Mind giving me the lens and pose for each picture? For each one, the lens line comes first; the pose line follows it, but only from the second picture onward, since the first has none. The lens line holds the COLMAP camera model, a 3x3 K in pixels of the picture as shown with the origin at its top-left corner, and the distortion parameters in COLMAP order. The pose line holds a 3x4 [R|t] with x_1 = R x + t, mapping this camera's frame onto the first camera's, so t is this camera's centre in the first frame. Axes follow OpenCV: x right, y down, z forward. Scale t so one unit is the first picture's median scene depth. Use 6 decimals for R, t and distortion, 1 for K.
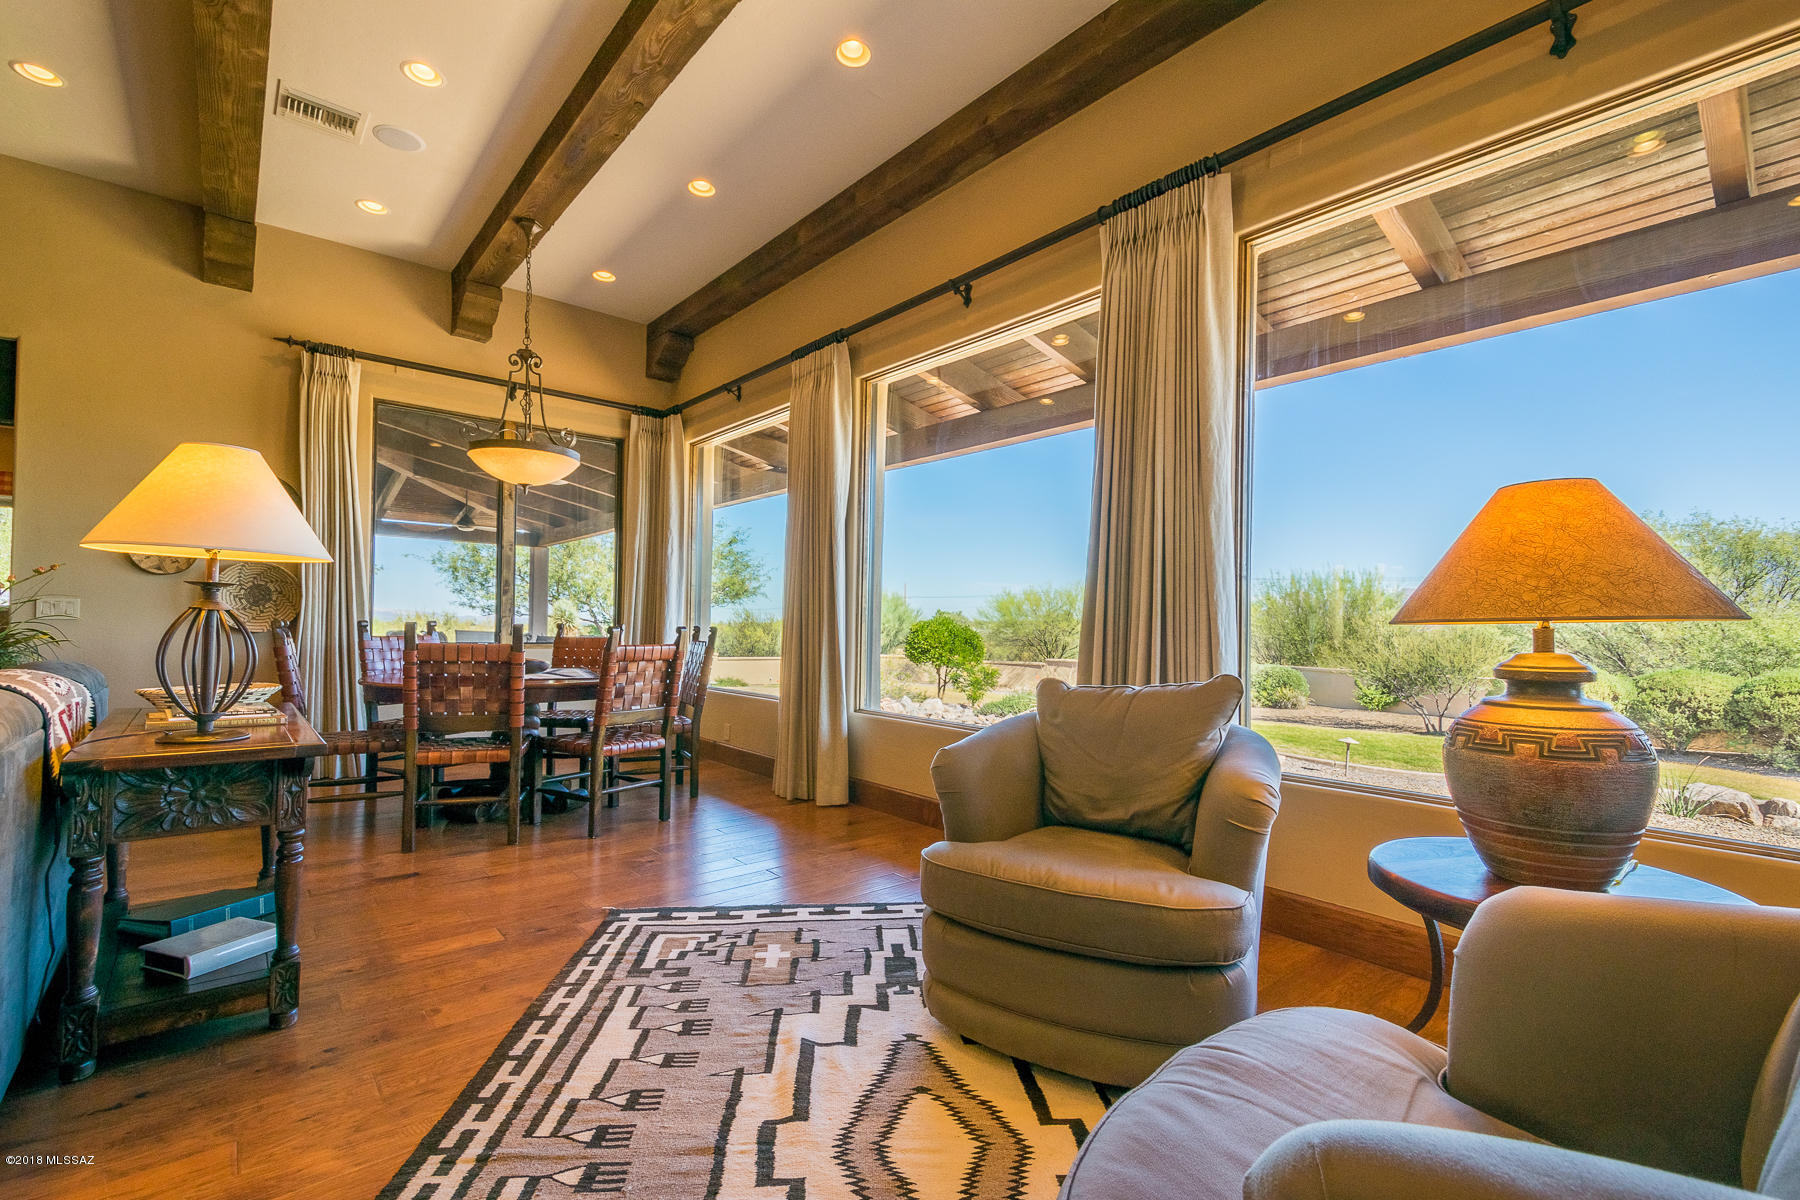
lens RADIAL K [[785.2, 0, 896.5], [0, 785.2, 619.0], [0, 0, 1]] dist [0.020434, -0.008248]
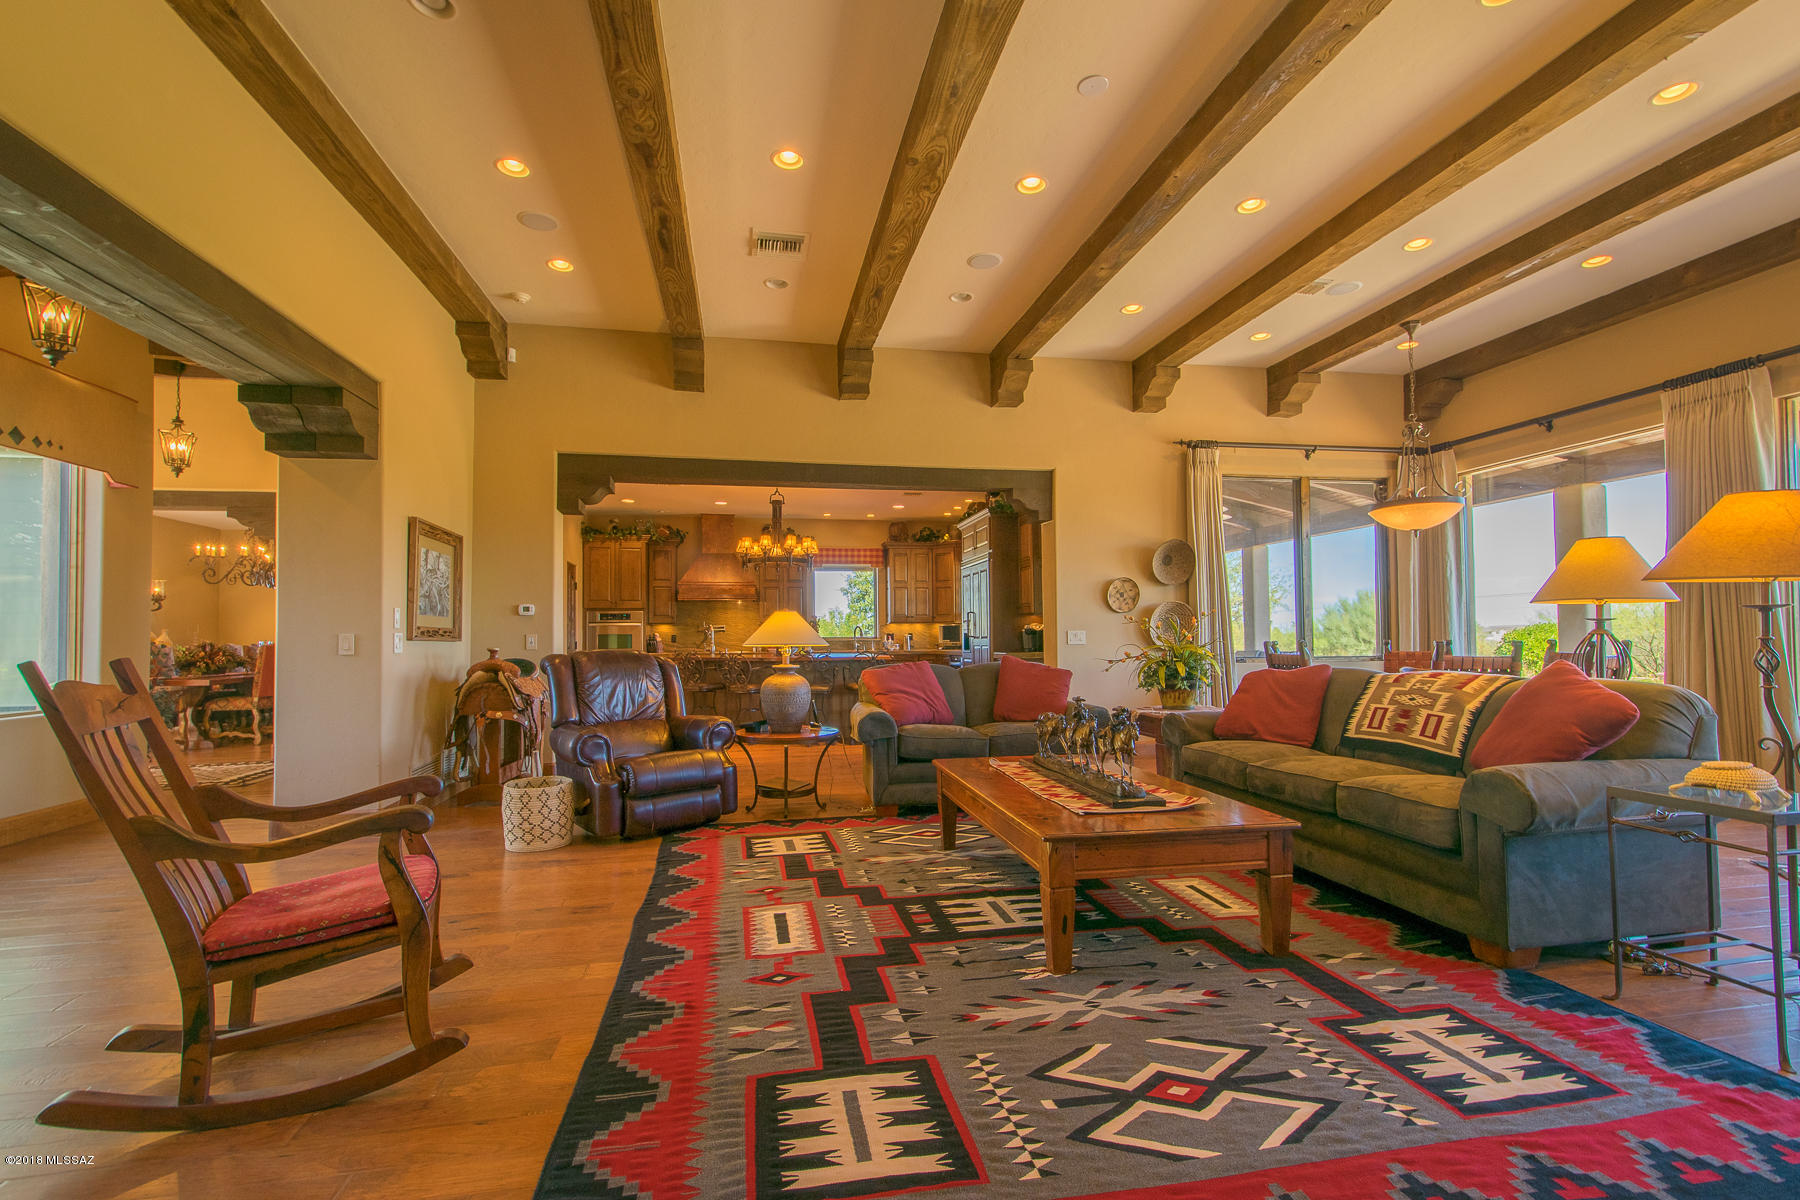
lens RADIAL K [[795.3, 0, 894.3], [0, 795.3, 617.2], [0, 0, 1]] dist [0.001558, -0.001382]
pose [[0.864216, -0.036937, -0.501763, -0.510486], [0.026056, 0.999249, -0.028682, -0.015298], [0.502445, 0.011714, 0.864530, -0.464680]]
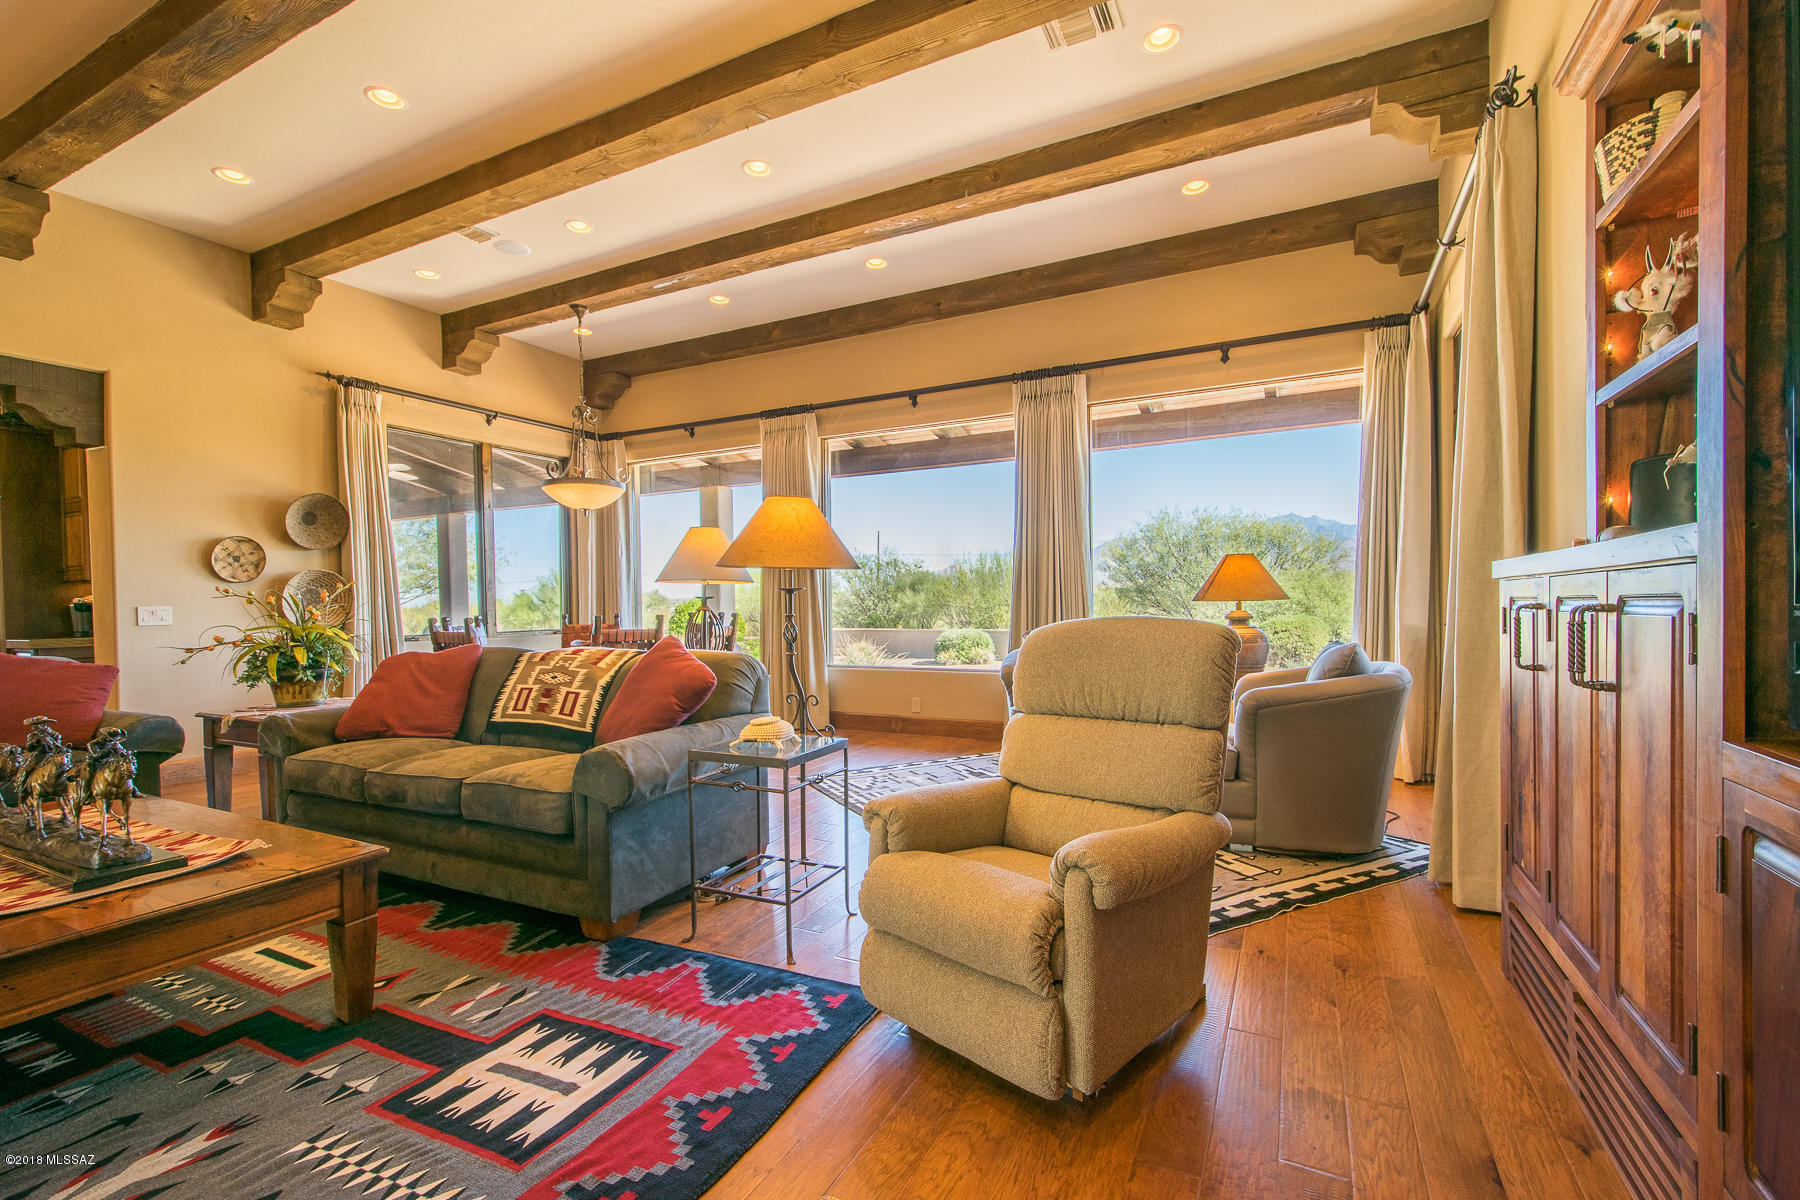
lens RADIAL K [[785.2, 0, 896.5], [0, 785.2, 619.0], [0, 0, 1]] dist [0.020434, -0.008248]
pose [[0.923682, -0.037611, 0.381311, -0.457288], [0.026003, 0.999030, 0.035552, -0.018699], [-0.382278, -0.022923, 0.923763, -0.378782]]
